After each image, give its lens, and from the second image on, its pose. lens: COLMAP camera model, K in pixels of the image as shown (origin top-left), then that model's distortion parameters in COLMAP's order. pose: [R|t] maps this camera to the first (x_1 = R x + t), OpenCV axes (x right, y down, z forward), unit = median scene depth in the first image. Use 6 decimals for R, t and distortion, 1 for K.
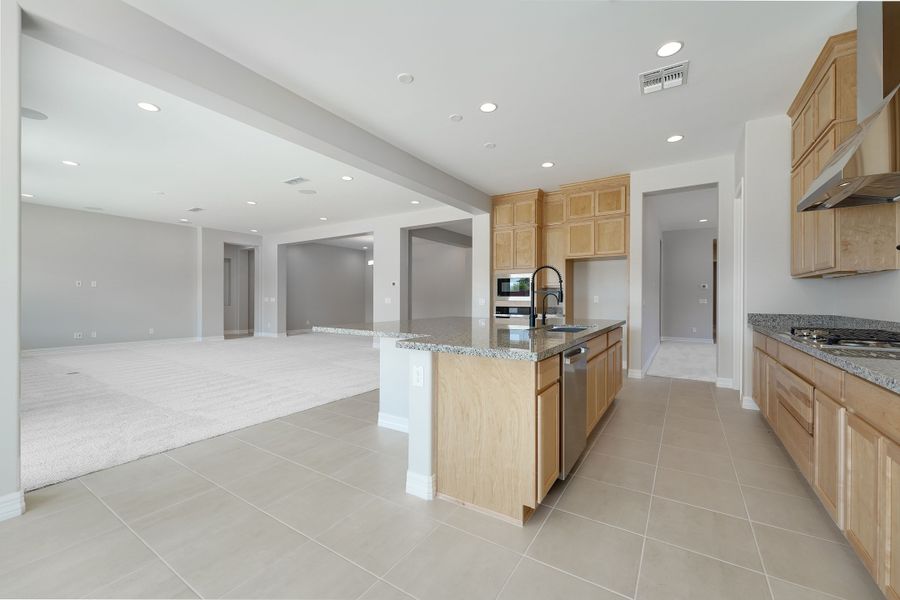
lens RADIAL K [[362.9, 0, 453.9], [0, 362.9, 299.0], [0, 0, 1]] dist [0.003149, 0.000423]
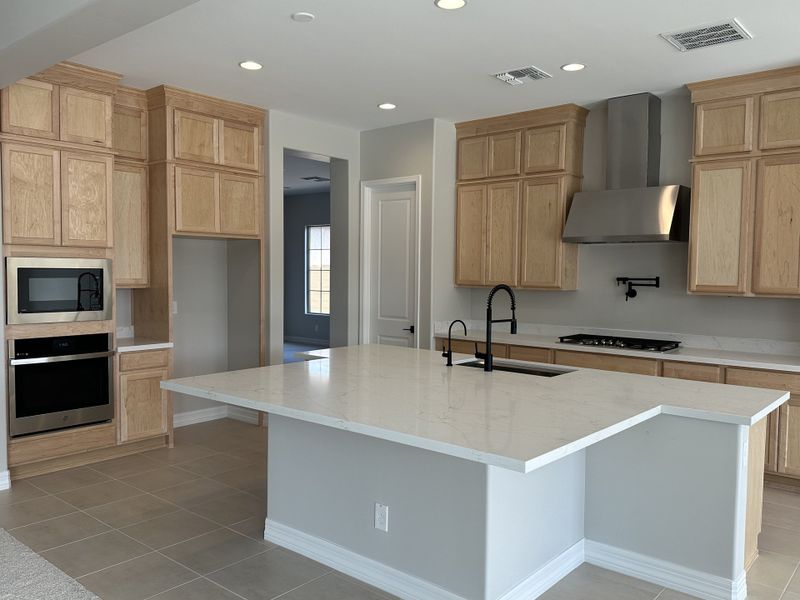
lens RADIAL K [[663.3, 0, 395.7], [0, 663.3, 303.8], [0, 0, 1]] dist [0.068488, -0.071404]
pose [[0.133363, -0.051283, 0.989740, -0.615296], [-0.013279, 0.998478, 0.053525, -0.070507], [-0.990978, -0.020281, 0.132479, 0.582566]]
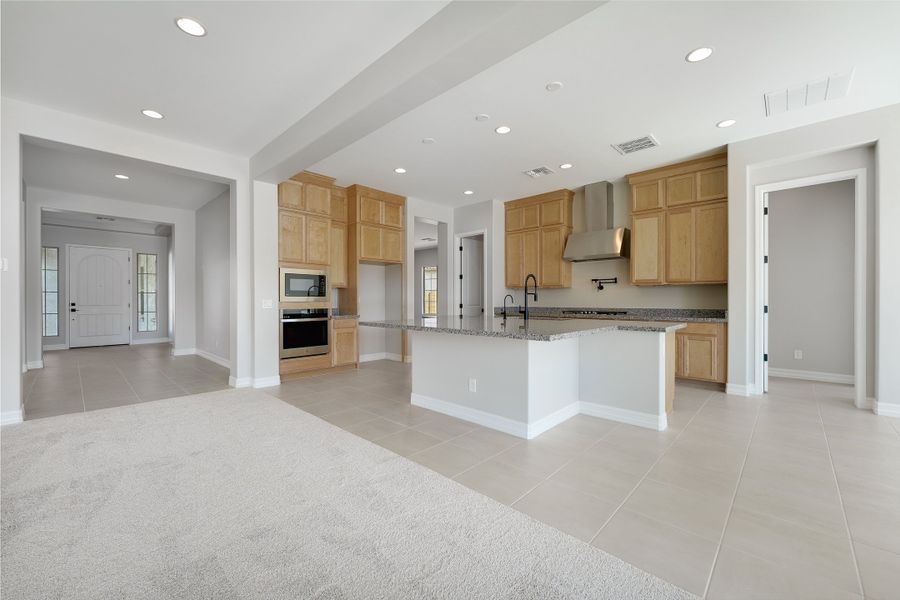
lens RADIAL K [[362.9, 0, 450.9], [0, 362.9, 297.1], [0, 0, 1]] dist [0.003149, 0.000423]
pose [[0.184303, -0.003098, 0.982865, -0.653667], [-0.001417, 0.999993, 0.003417, -0.010672], [-0.982868, -0.002023, 0.184298, 0.590831]]
